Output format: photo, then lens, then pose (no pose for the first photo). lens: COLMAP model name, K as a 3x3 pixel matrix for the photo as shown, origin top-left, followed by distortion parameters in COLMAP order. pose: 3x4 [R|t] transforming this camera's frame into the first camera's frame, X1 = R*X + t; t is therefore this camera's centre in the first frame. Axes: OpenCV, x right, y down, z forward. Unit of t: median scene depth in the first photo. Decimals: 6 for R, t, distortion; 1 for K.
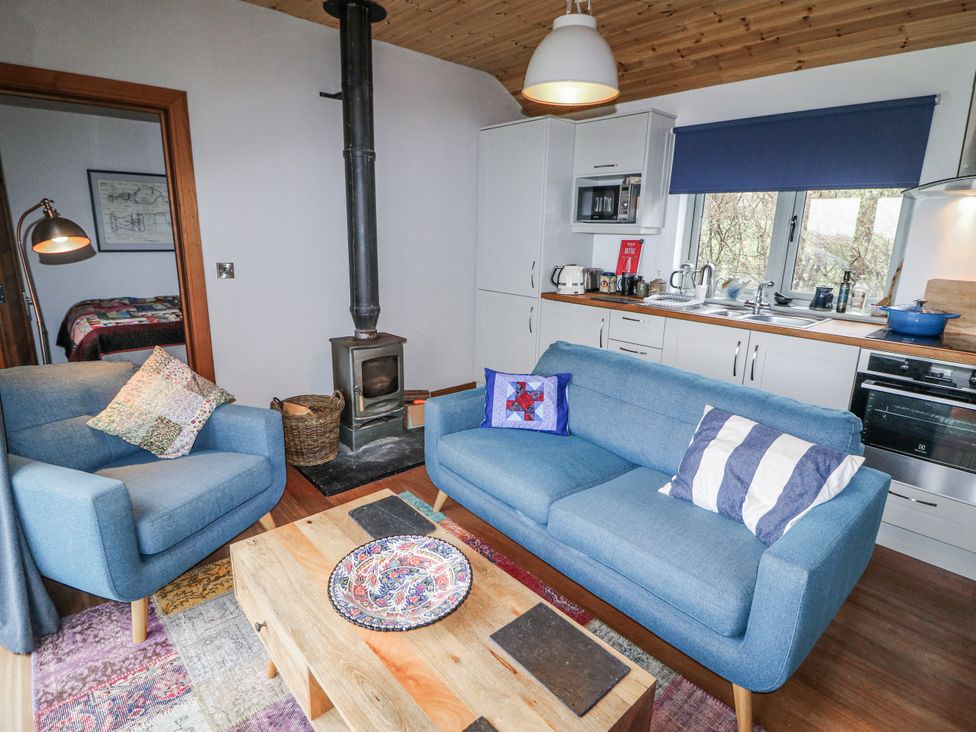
lens RADIAL K [[511.1, 0, 490.1], [0, 511.1, 355.1], [0, 0, 1]] dist [0.000995, -0.014255]
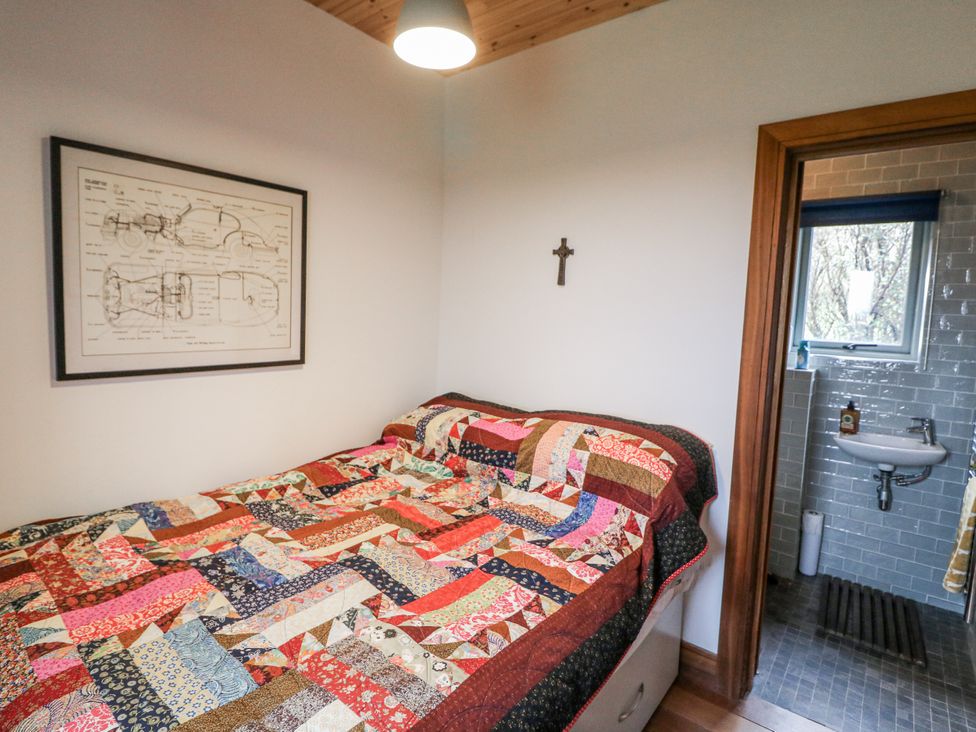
lens RADIAL K [[511.1, 0, 490.1], [0, 511.1, 355.1], [0, 0, 1]] dist [0.000995, -0.014255]
pose [[0.986722, -0.003860, 0.162373, -0.534455], [0.026691, 0.989980, -0.138663, -0.161994], [-0.160210, 0.141156, 0.976938, 0.615474]]
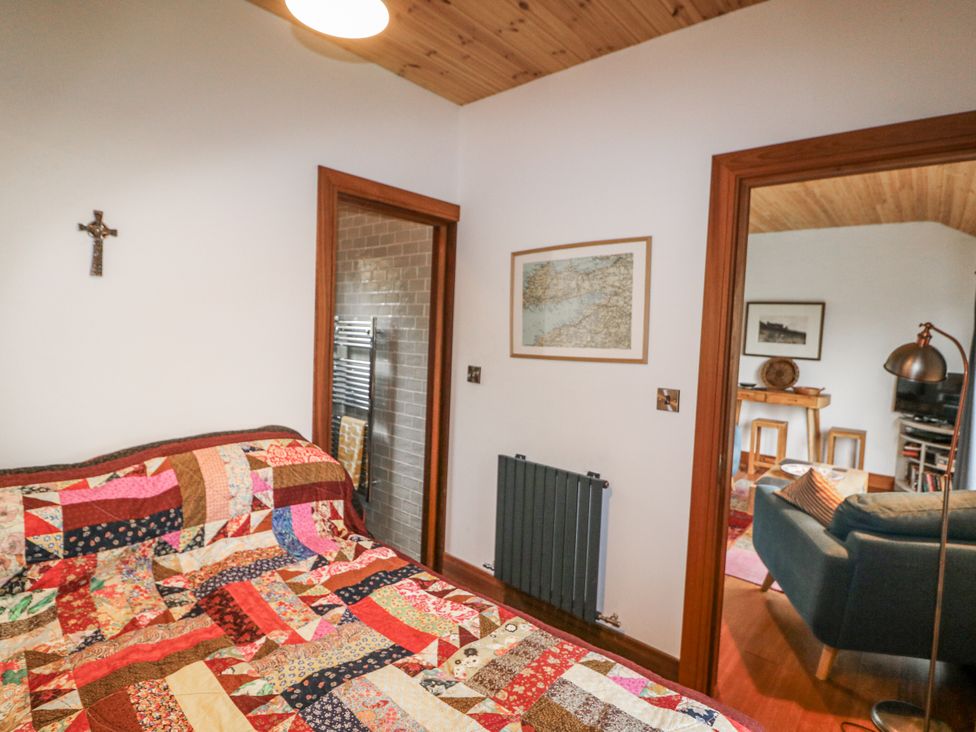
lens RADIAL K [[503.6, 0, 489.7], [0, 503.6, 354.2], [0, 0, 1]] dist [-0.002263, -0.014605]
pose [[-0.110446, -0.080752, 0.990596, -0.764247], [0.191083, 0.976374, 0.100898, -0.226209], [-0.975340, 0.200430, -0.092407, 0.856900]]
